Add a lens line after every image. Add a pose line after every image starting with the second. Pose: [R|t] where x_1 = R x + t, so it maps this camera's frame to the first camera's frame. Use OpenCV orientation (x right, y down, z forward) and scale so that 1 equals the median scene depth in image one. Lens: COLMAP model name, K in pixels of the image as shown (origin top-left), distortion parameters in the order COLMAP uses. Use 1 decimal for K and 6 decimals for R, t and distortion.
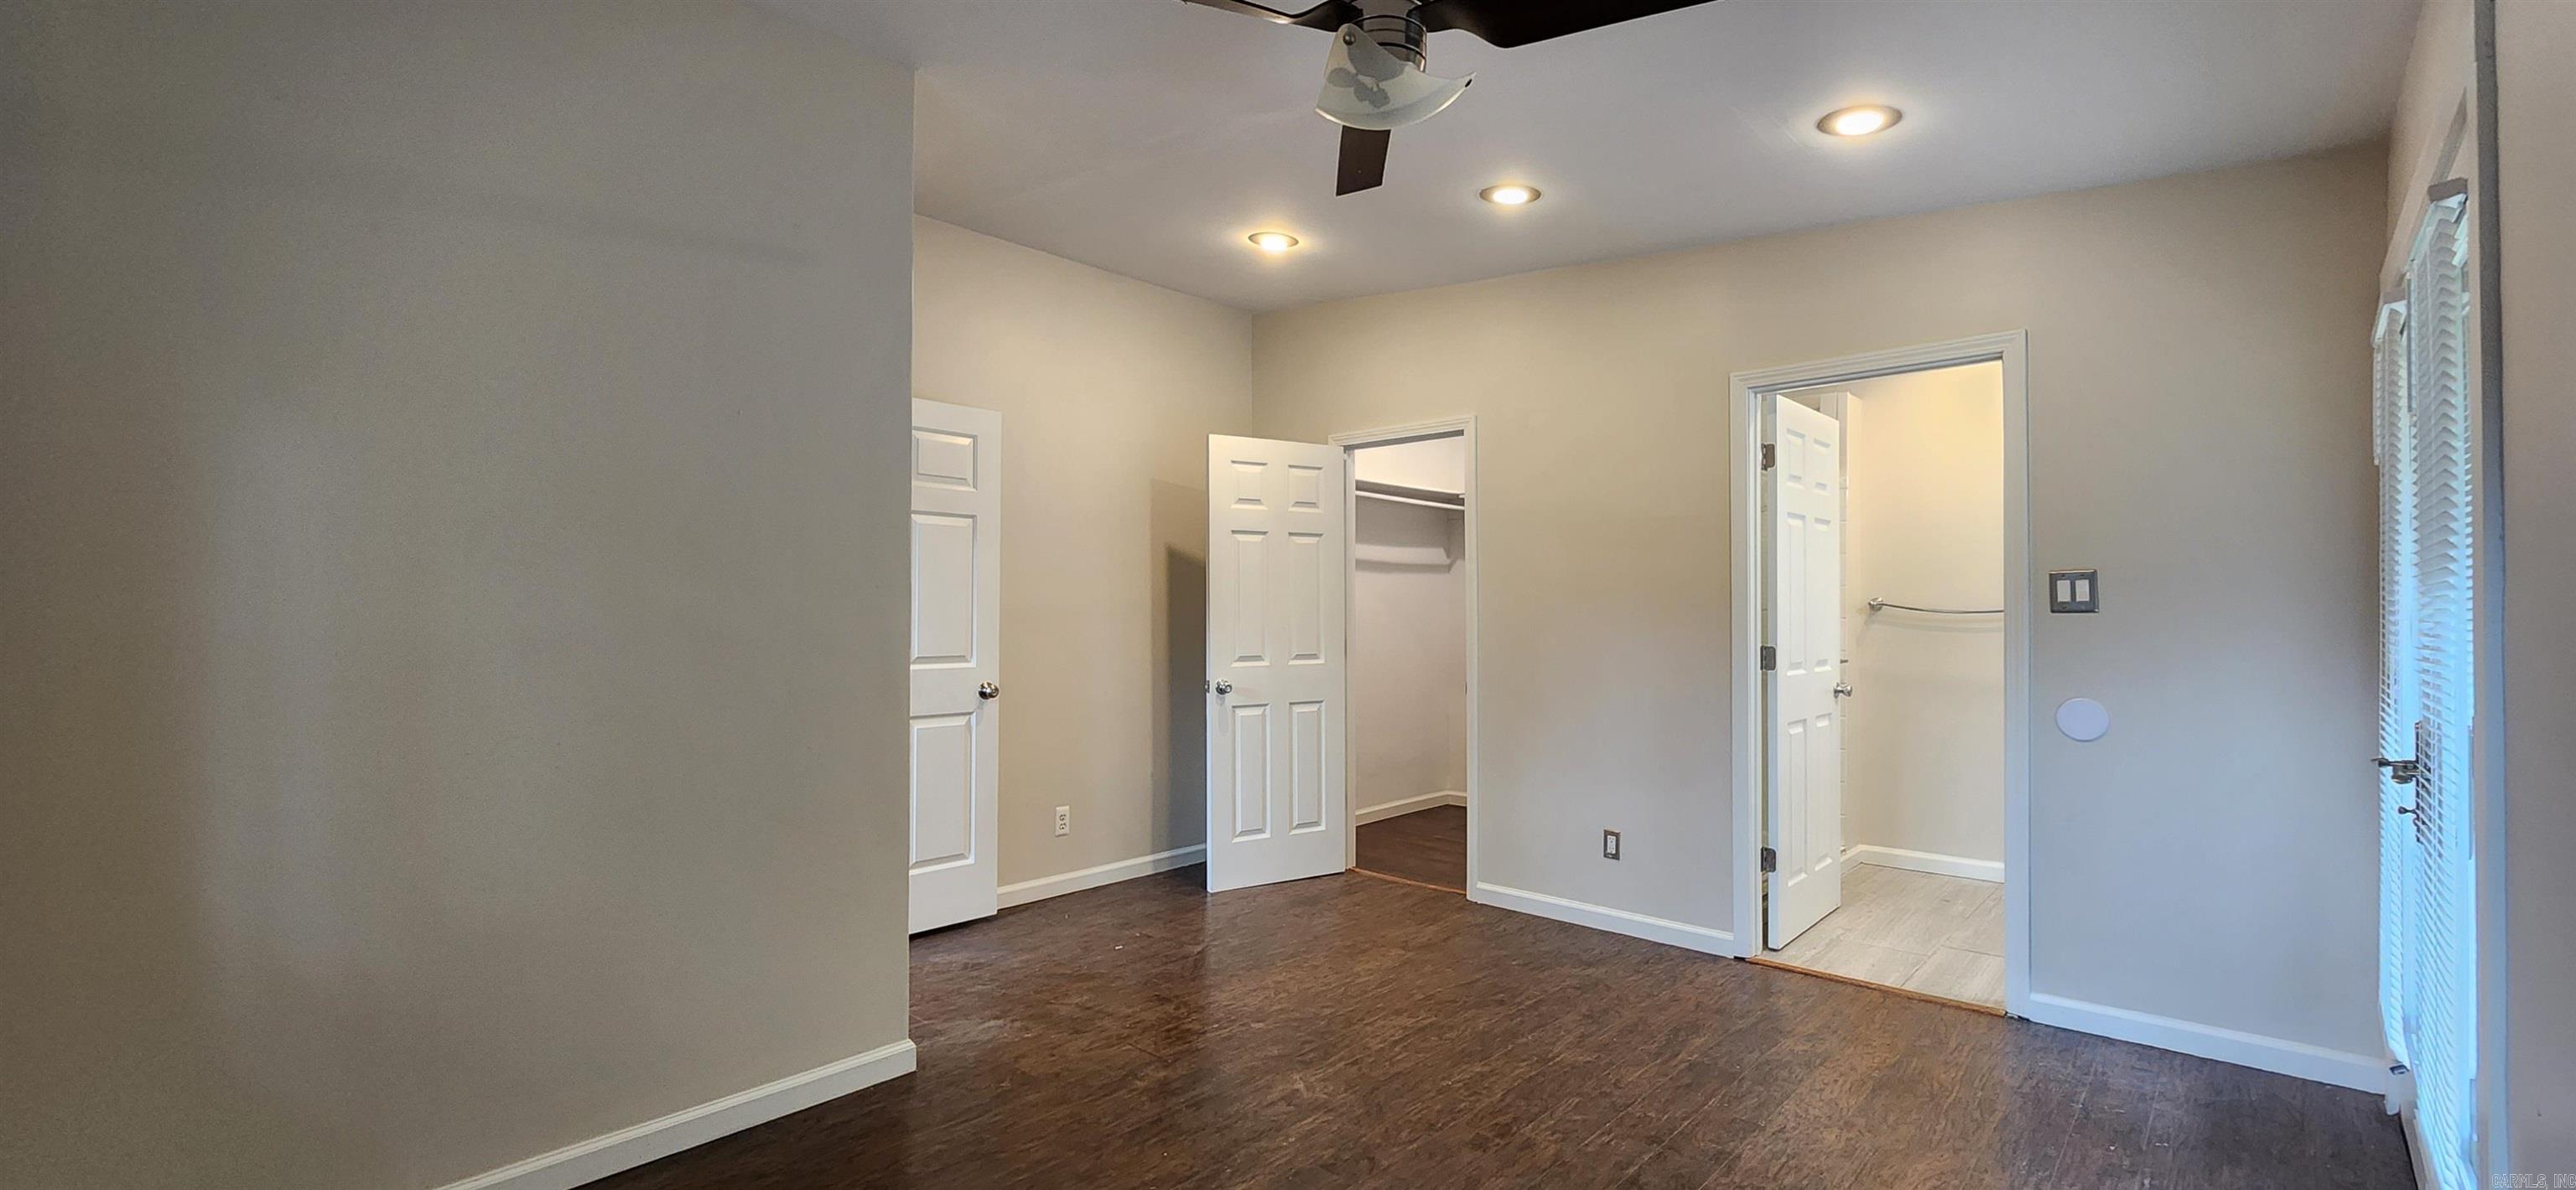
lens RADIAL K [[1050.1, 0, 1287.8], [0, 1050.1, 598.9], [0, 0, 1]] dist [0.000291, -0.001631]
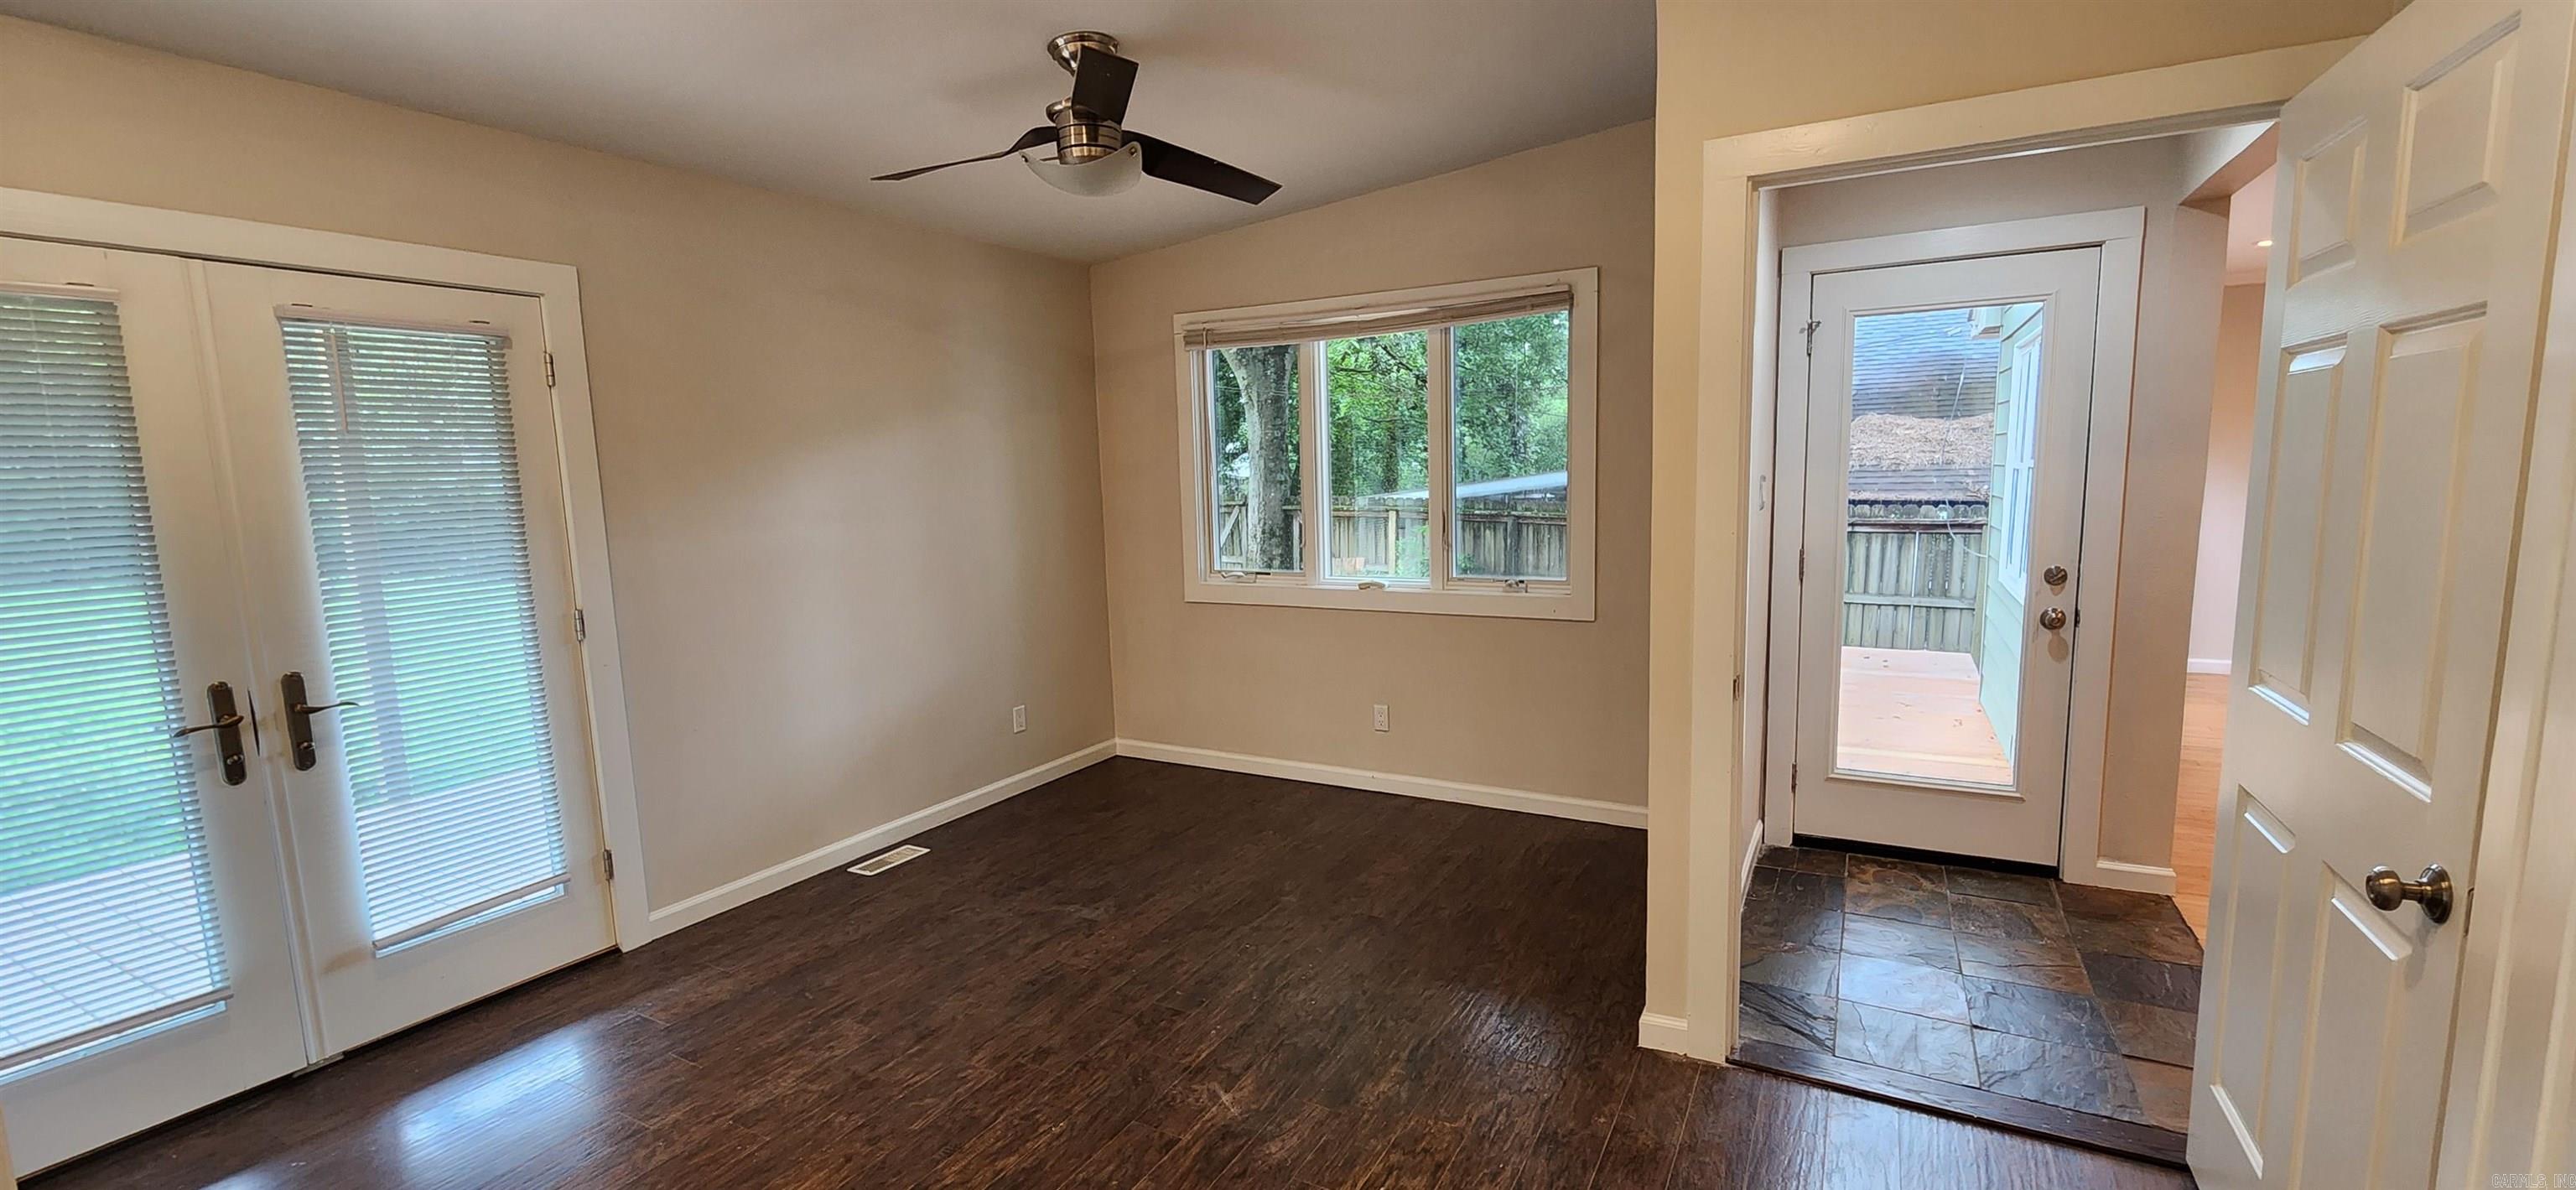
lens RADIAL K [[1050.1, 0, 1289.6], [0, 1050.1, 601.9], [0, 0, 1]] dist [0.000291, -0.001631]
pose [[-0.969910, 0.054116, -0.237372, 0.153105], [0.025865, 0.992369, 0.120556, -0.064174], [0.242084, 0.110789, -0.963909, 1.890338]]
